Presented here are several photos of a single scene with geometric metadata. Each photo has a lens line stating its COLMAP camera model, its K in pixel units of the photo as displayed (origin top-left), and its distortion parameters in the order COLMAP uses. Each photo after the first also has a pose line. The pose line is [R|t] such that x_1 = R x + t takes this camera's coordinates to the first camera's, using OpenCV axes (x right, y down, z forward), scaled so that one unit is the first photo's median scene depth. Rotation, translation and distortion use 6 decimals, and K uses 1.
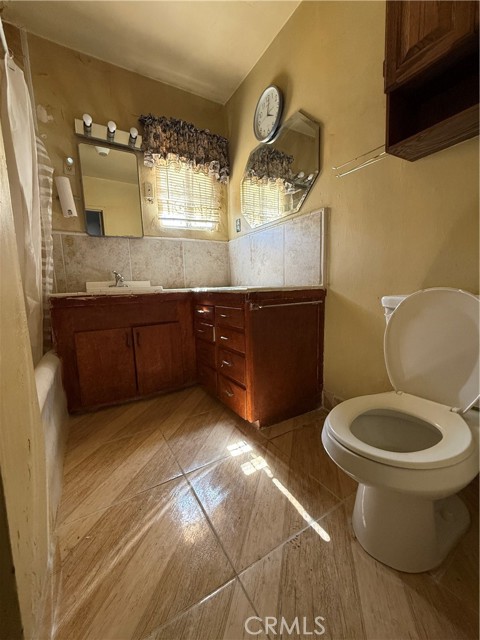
lens RADIAL K [[254.8, 0, 241.2], [0, 254.8, 318.8], [0, 0, 1]] dist [-0.001389, -0.000408]
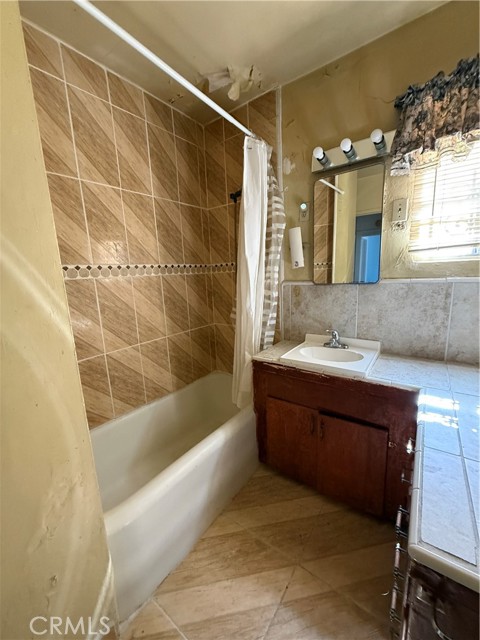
lens RADIAL K [[254.8, 0, 240.2], [0, 254.8, 318.1], [0, 0, 1]] dist [-0.001389, -0.000408]
pose [[0.386527, 0.181141, -0.904315, 0.134602], [-0.087212, 0.983308, 0.159688, -0.326331], [0.918146, 0.017143, 0.395872, 0.399514]]
